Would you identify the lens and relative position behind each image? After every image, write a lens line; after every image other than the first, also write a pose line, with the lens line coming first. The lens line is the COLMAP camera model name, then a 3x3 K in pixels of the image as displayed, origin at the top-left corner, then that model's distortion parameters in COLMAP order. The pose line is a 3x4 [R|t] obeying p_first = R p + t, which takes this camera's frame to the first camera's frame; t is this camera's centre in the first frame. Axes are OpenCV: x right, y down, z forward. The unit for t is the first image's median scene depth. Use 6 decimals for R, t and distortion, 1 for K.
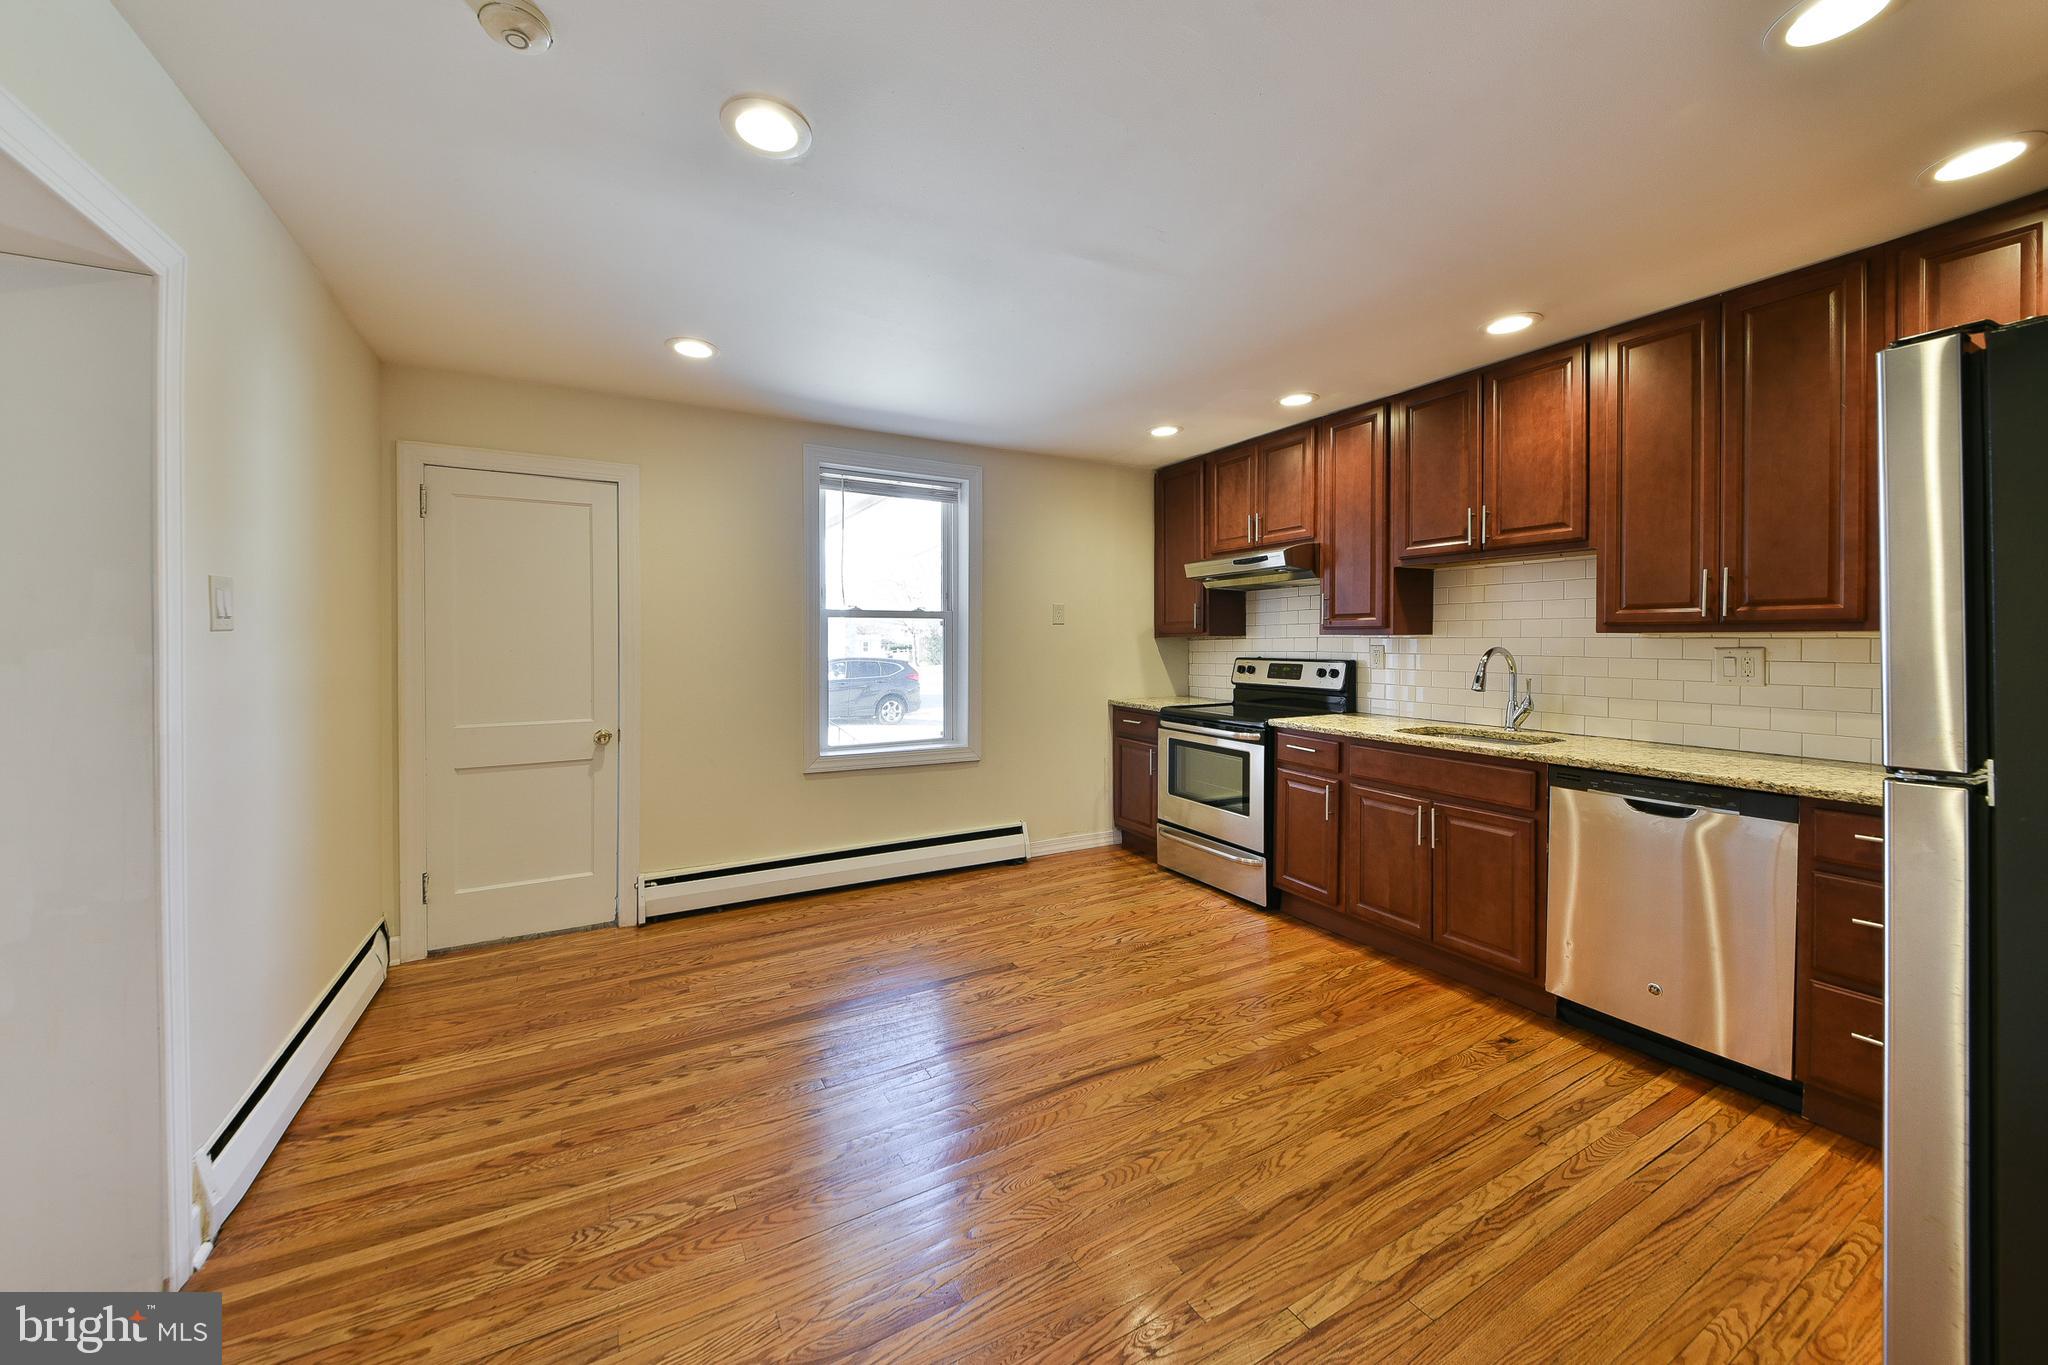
lens RADIAL K [[768.1, 0, 1026.8], [0, 768.1, 644.4], [0, 0, 1]] dist [0.000824, -0.013966]
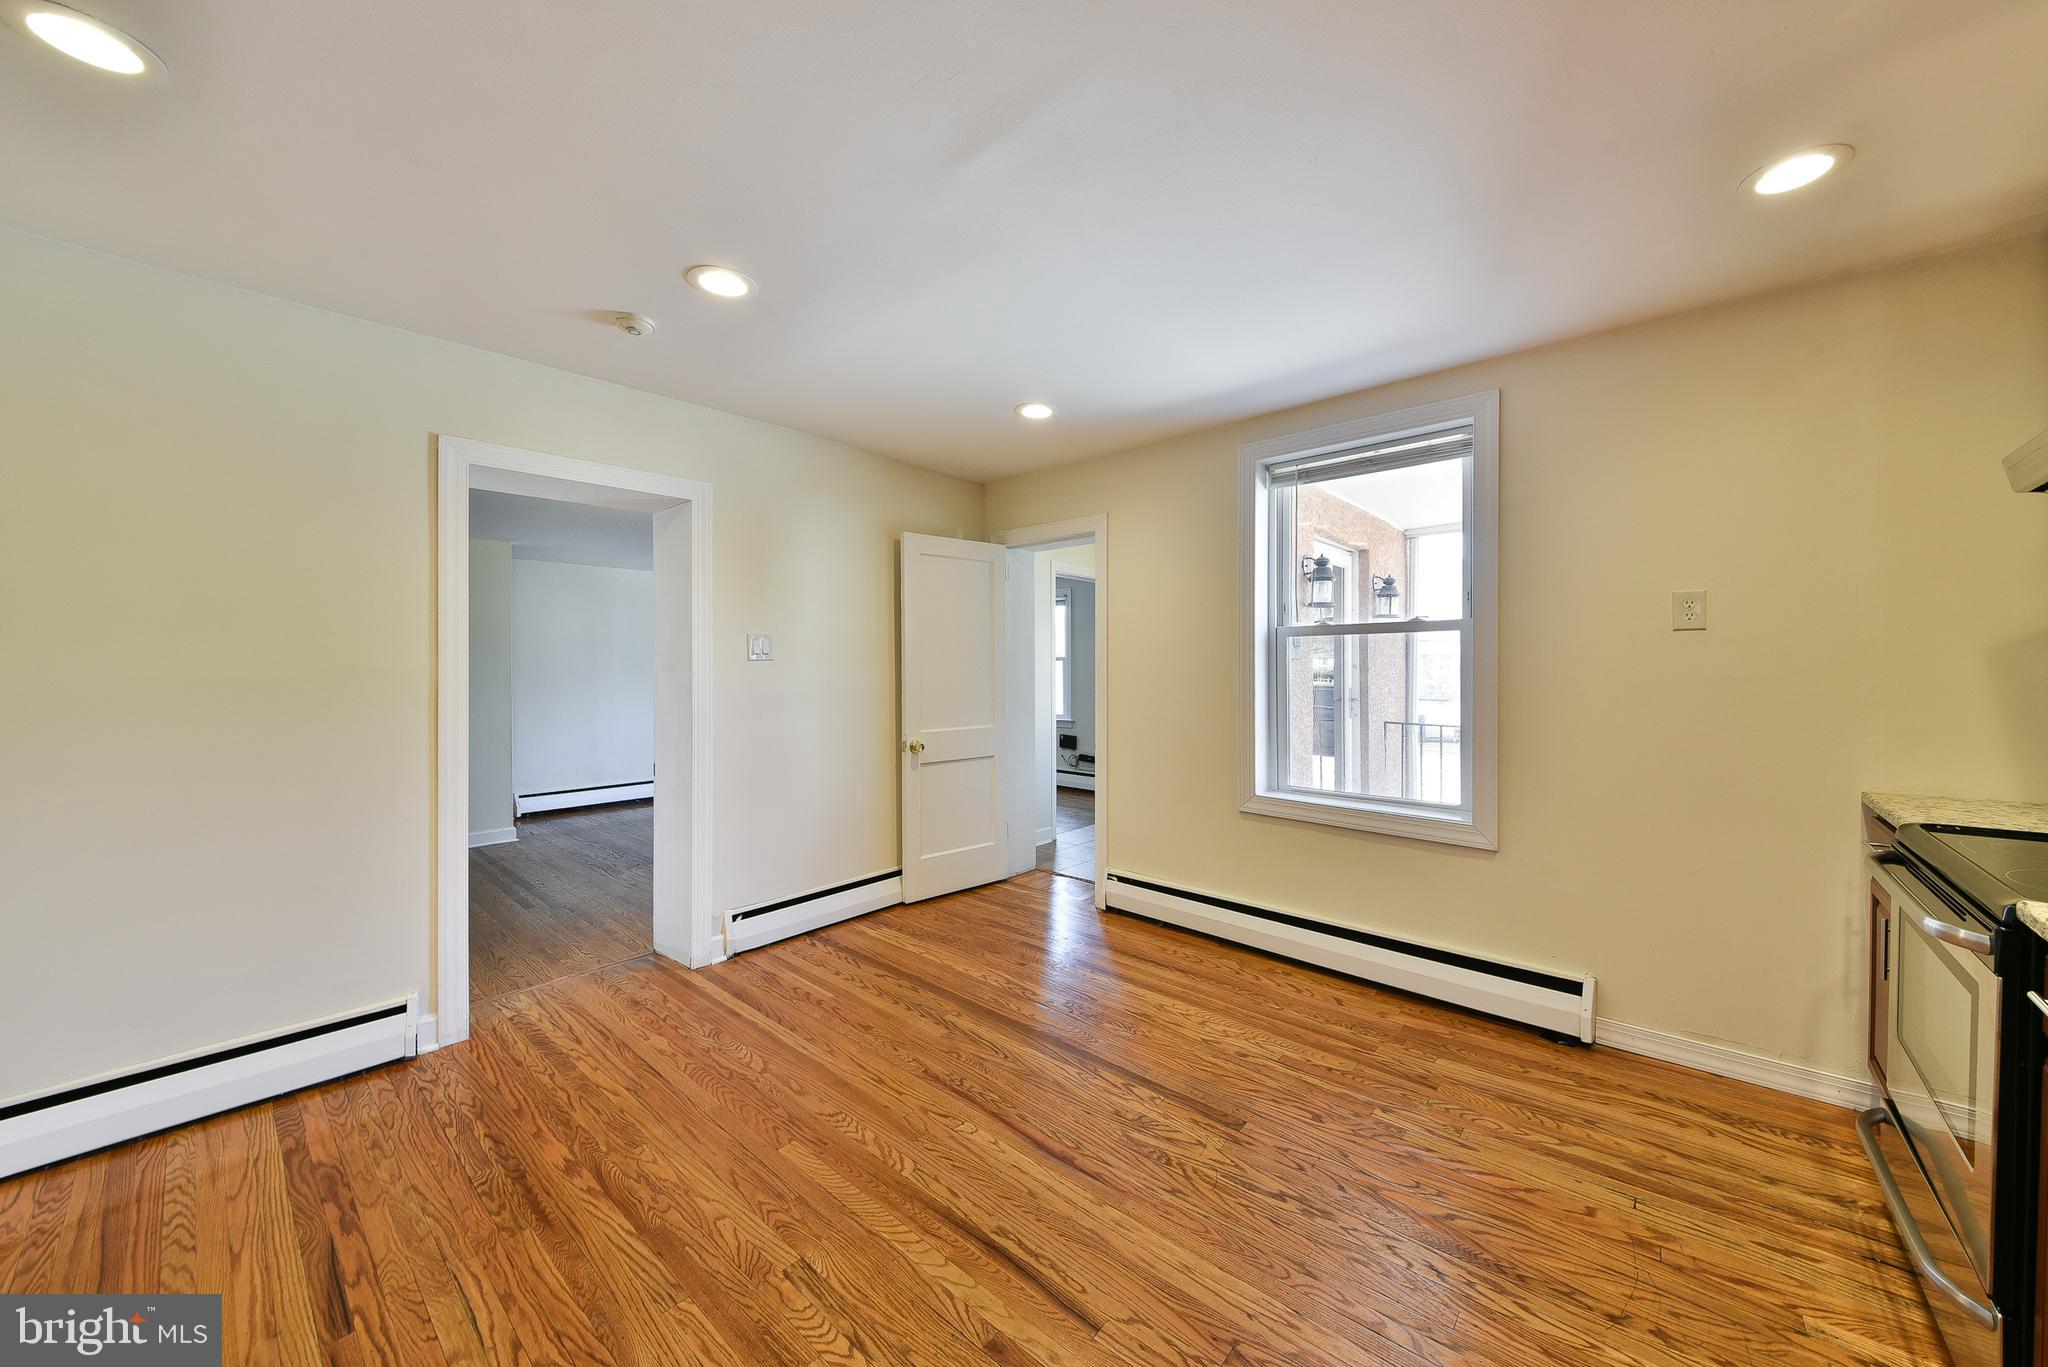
lens RADIAL K [[734.5, 0, 968.7], [0, 734.5, 654.6], [0, 0, 1]] dist [0.027544, -0.021597]
pose [[0.299578, -0.000422, -0.954072, 0.614083], [-0.007475, 0.999968, -0.002790, -0.011986], [0.954042, 0.007967, 0.299566, 0.609562]]
